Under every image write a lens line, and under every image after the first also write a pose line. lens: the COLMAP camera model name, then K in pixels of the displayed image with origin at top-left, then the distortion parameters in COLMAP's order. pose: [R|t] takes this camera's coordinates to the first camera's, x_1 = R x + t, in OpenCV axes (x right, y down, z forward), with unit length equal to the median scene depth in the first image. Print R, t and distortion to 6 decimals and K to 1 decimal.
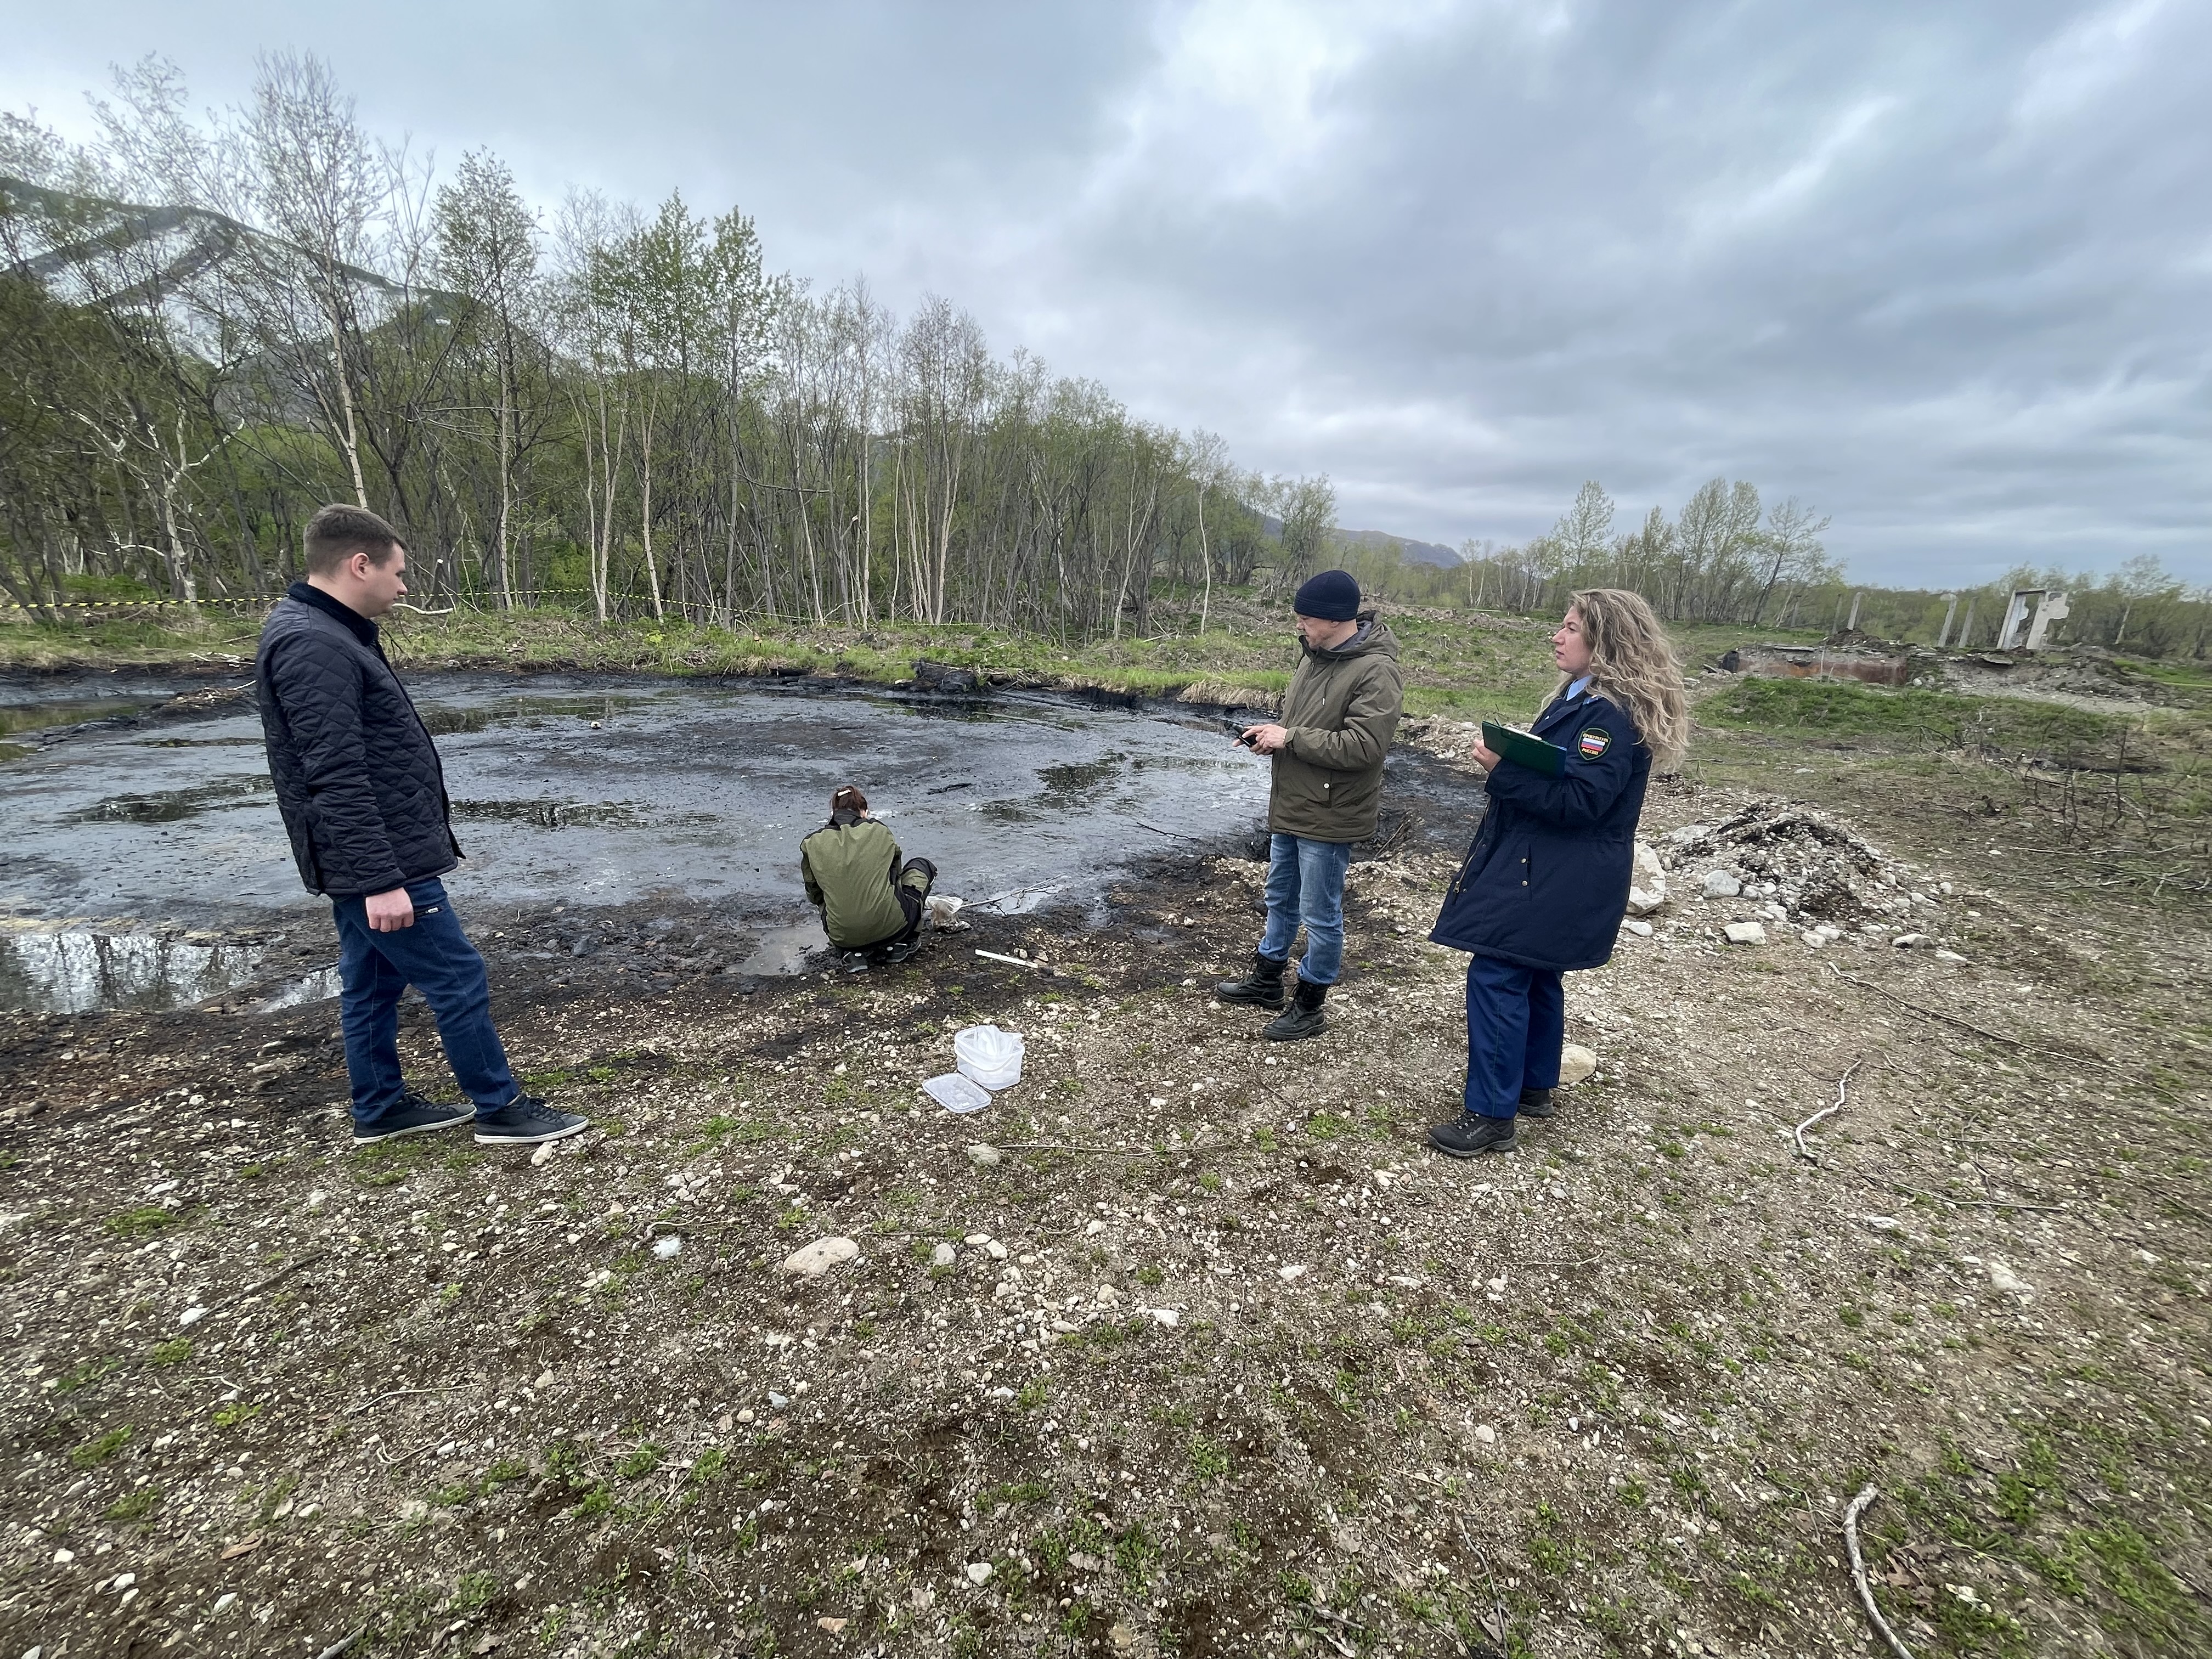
lens RADIAL K [[890.6, 0, 1106.0], [0, 890.6, 829.5], [0, 0, 1]] dist [-0.009585, 0.000019]
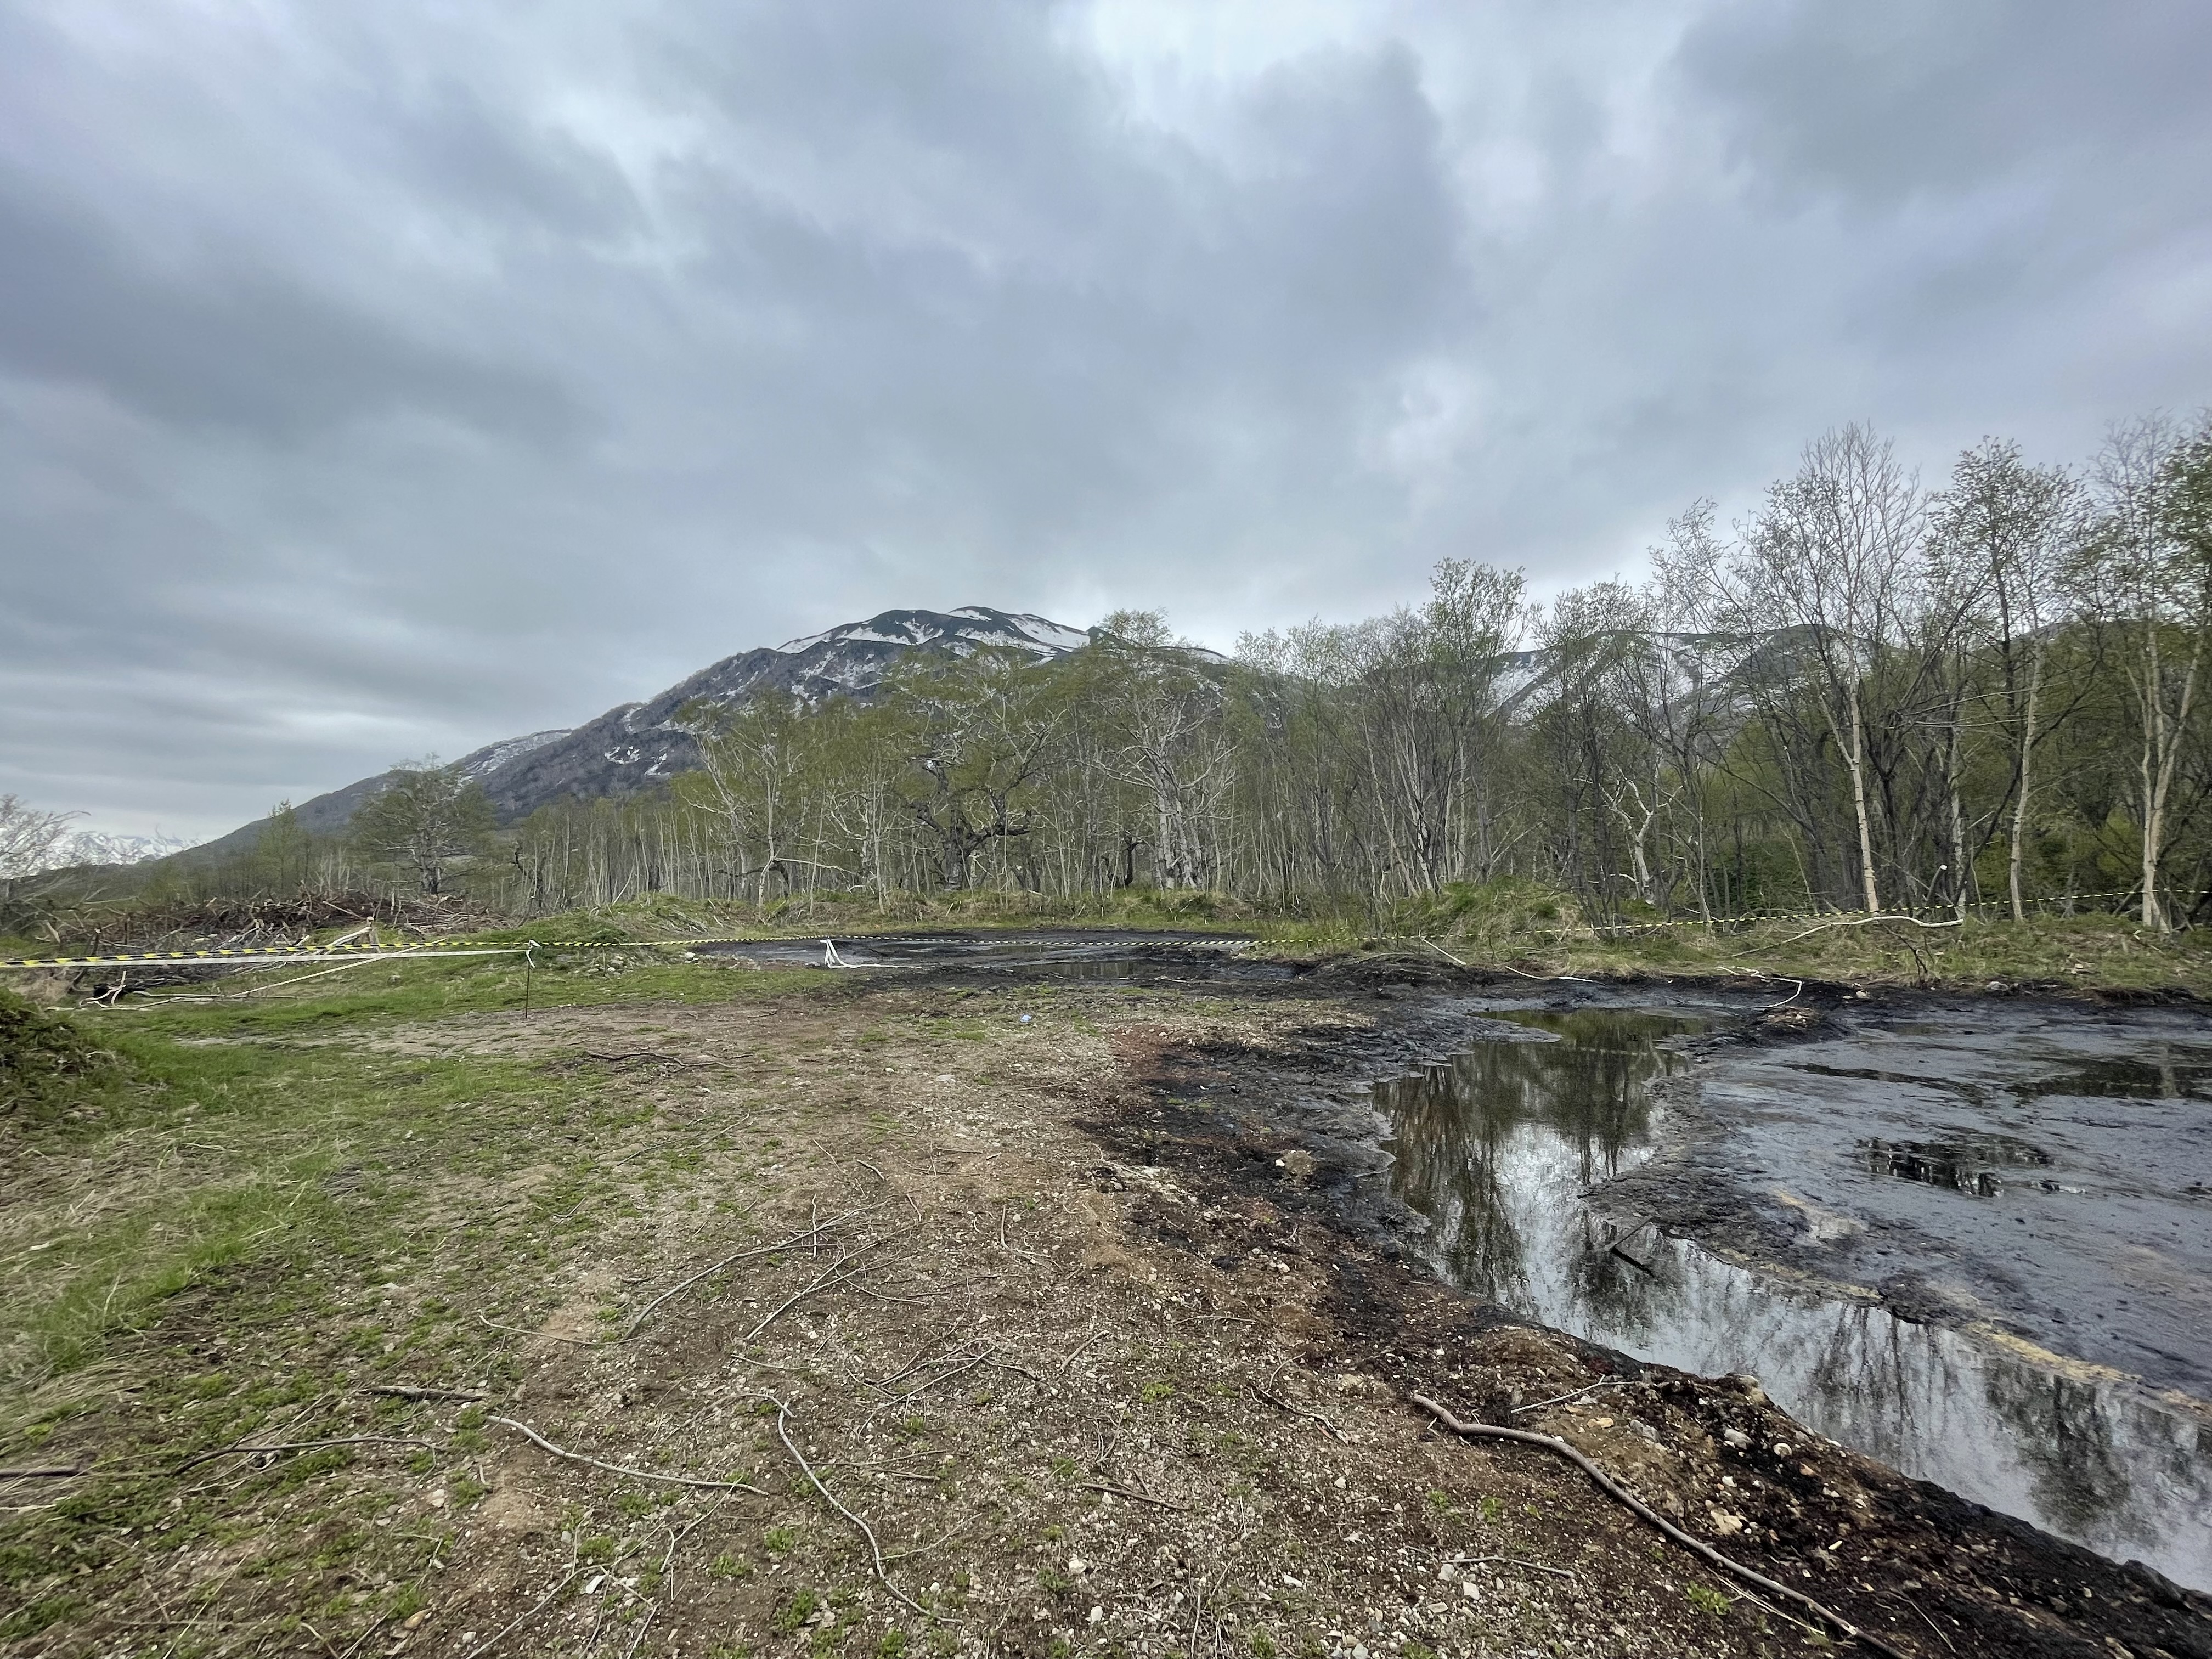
lens RADIAL K [[890.6, 0, 1106.0], [0, 890.6, 829.5], [0, 0, 1]] dist [-0.009585, 0.000019]
pose [[0.292669, -0.119975, -0.948657, -0.182129], [-0.205288, 0.961081, -0.184879, -0.006294], [0.933917, 0.248856, 0.256649, -0.019458]]
